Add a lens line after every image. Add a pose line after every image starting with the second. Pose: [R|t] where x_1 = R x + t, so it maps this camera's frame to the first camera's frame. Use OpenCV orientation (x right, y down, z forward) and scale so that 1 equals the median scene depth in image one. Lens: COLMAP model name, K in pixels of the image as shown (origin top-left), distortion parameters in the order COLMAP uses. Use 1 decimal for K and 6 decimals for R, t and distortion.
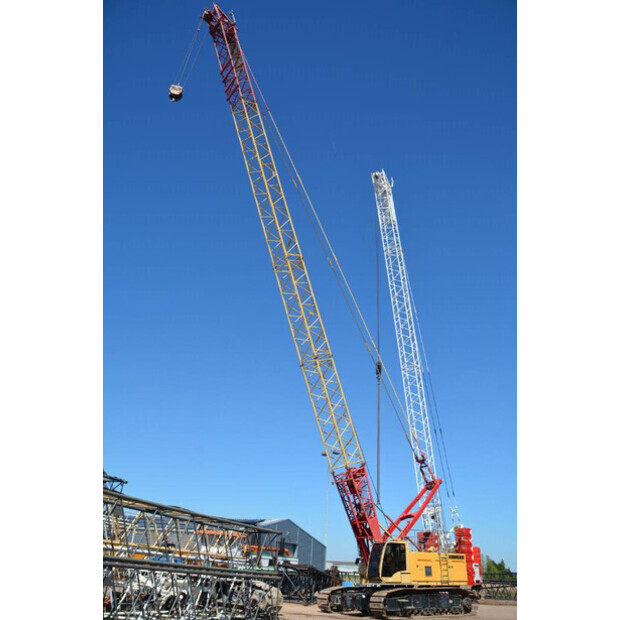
lens RADIAL K [[472.8, 0, 308.7], [0, 472.8, 315.0], [0, 0, 1]] dist [-0.171962, 0.098091]
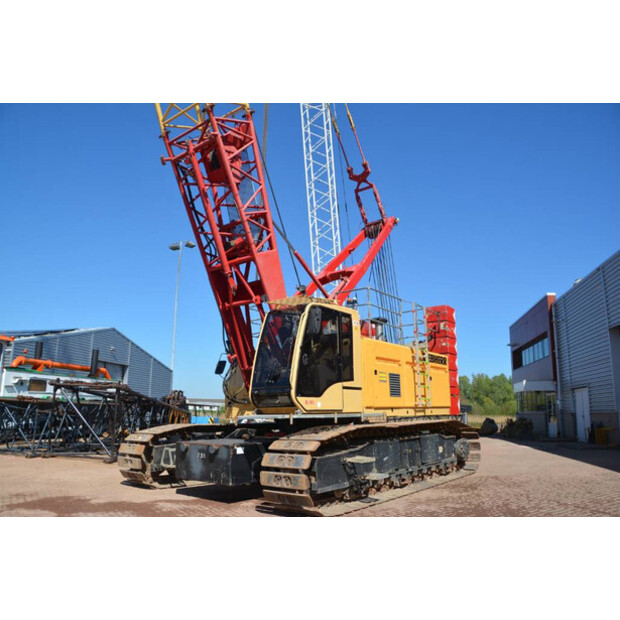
lens RADIAL K [[479.7, 0, 306.9], [0, 479.7, 313.5], [0, 0, 1]] dist [-0.177555, 0.122732]
pose [[0.958951, 0.016820, 0.283073, 0.061320], [-0.105509, 0.947733, 0.301115, 0.374816], [-0.263213, -0.318621, 0.910604, 0.623736]]
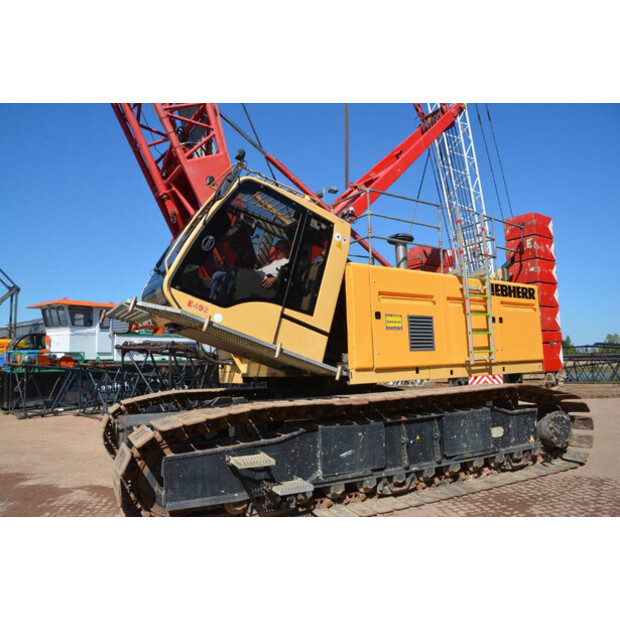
lens RADIAL K [[479.7, 0, 306.9], [0, 479.7, 313.5], [0, 0, 1]] dist [-0.177555, 0.122732]
pose [[0.987501, -0.078998, -0.136387, 0.236034], [0.127526, 0.908988, 0.396836, 0.428028], [0.092625, -0.409268, 0.907700, 0.718801]]
